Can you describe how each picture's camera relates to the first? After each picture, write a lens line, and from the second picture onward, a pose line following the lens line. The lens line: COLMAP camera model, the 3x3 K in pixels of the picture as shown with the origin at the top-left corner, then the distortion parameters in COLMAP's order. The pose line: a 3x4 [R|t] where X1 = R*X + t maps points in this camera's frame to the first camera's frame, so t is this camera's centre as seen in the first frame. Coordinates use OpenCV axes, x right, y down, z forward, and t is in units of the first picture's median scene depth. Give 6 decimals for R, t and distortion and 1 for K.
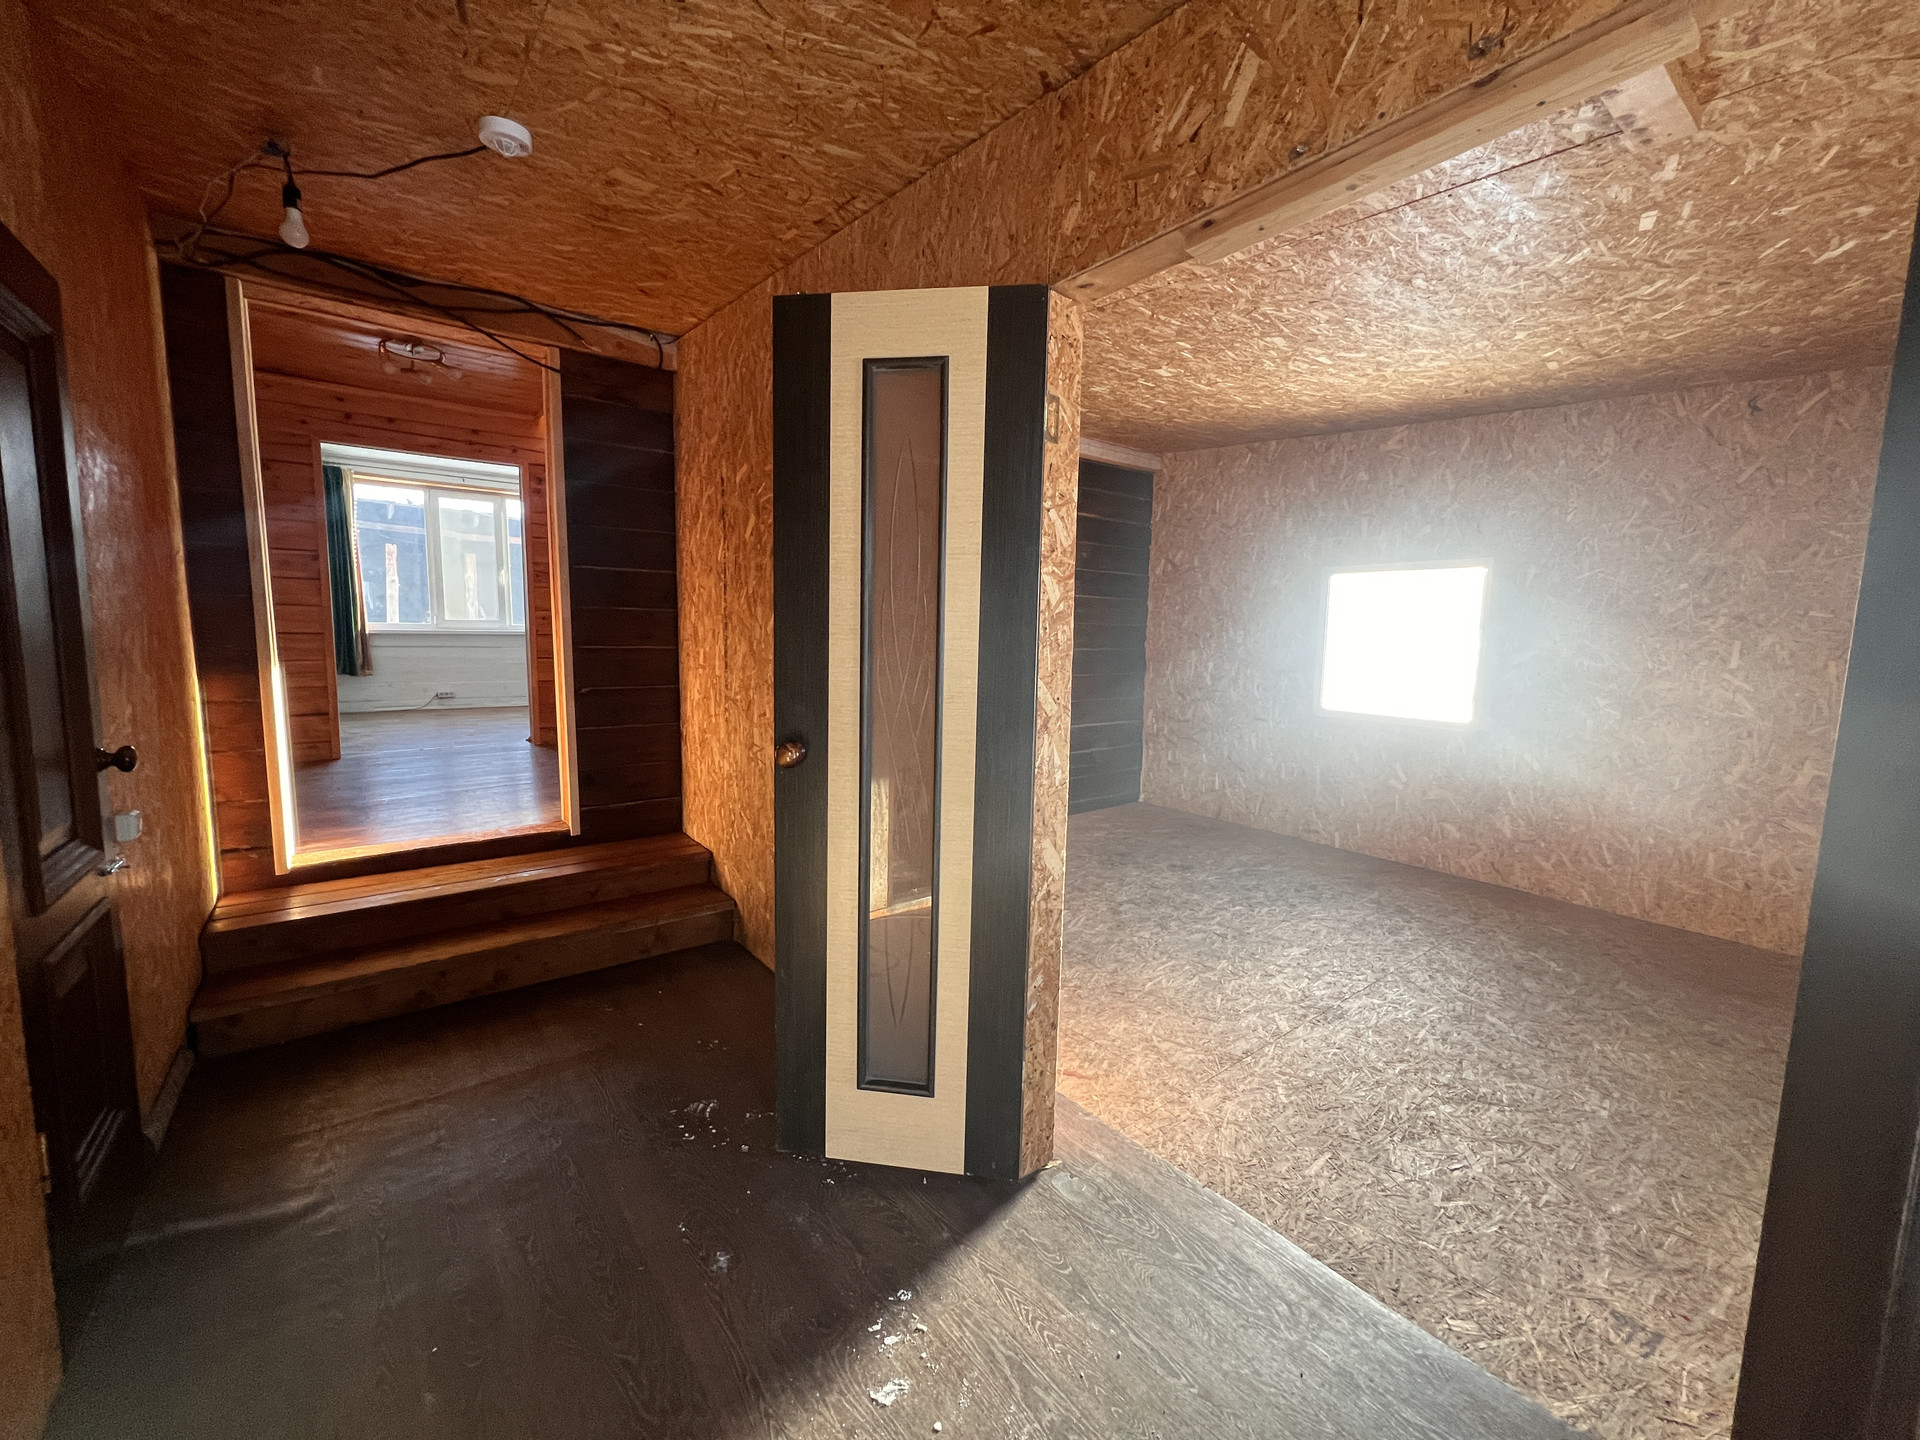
lens RADIAL K [[766.5, 0, 953.2], [0, 766.5, 715.4], [0, 0, 1]] dist [-0.002431, 0.000997]
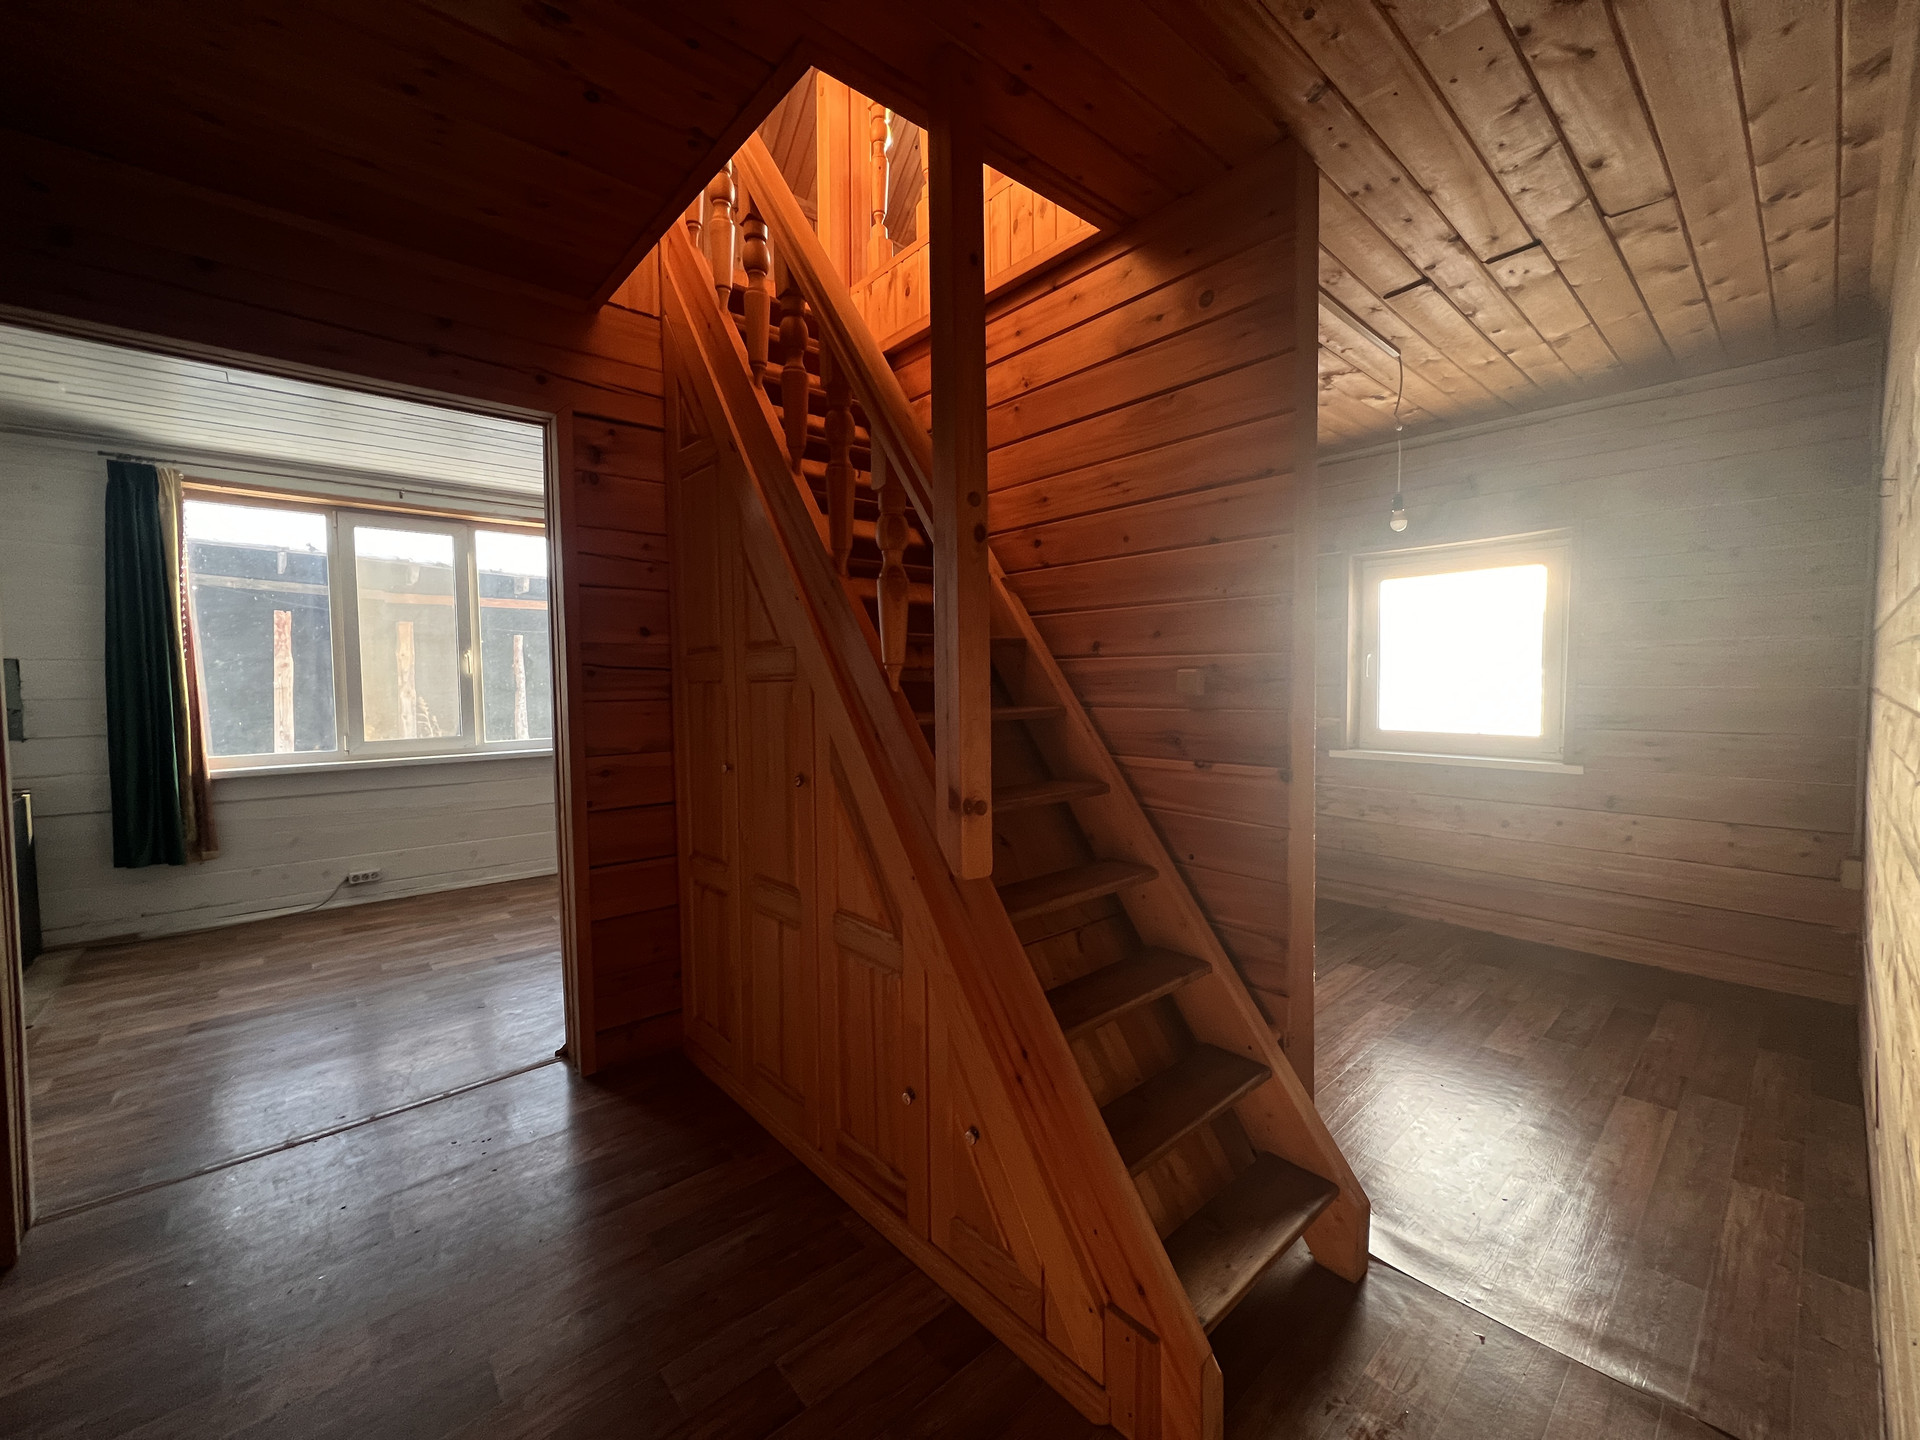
lens RADIAL K [[766.5, 0, 958.2], [0, 766.5, 715.9], [0, 0, 1]] dist [-0.002431, 0.000997]
pose [[0.996709, -0.035737, 0.072757, -0.268943], [0.040439, 0.997117, -0.064212, -0.089705], [-0.070253, 0.066943, 0.995280, 0.408441]]
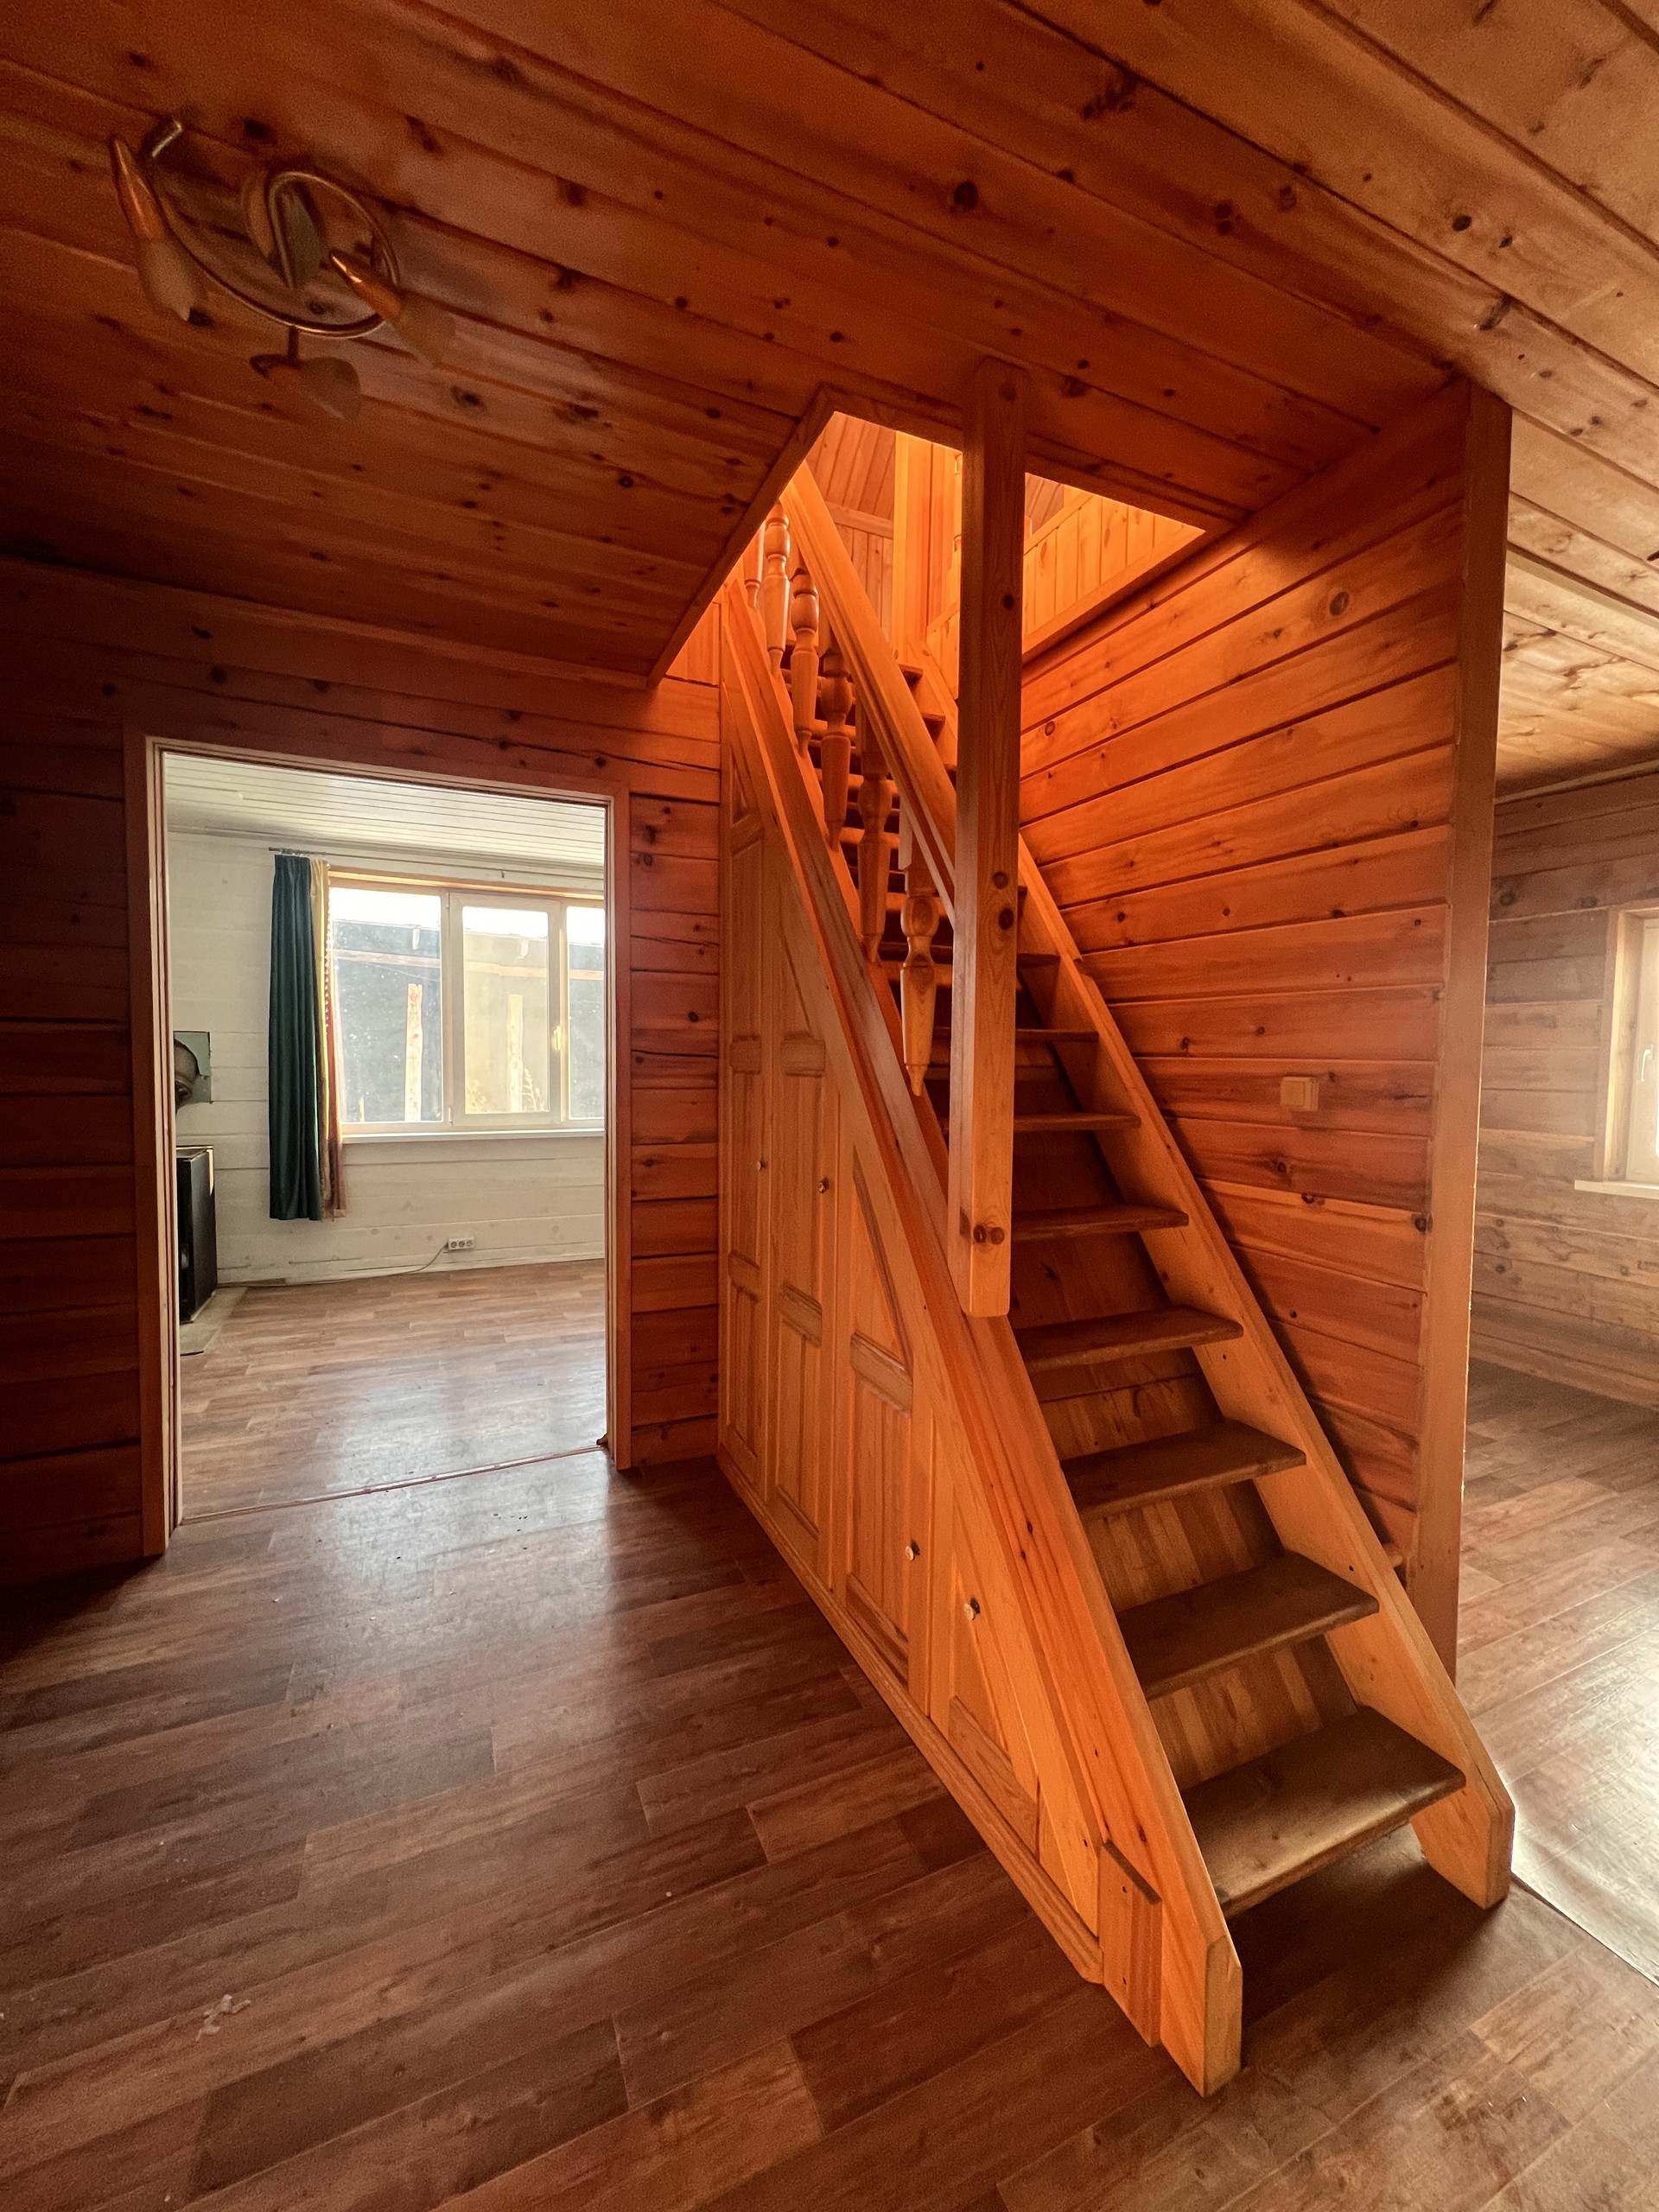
lens RADIAL K [[883.1, 0, 834.4], [0, 883.1, 1103.4], [0, 0, 1]] dist [-0.002431, 0.000997]
pose [[0.976374, 0.001432, -0.216083, -0.243590], [-0.015283, 0.997932, -0.062442, -0.094913], [0.215547, 0.064270, 0.974376, 0.404547]]
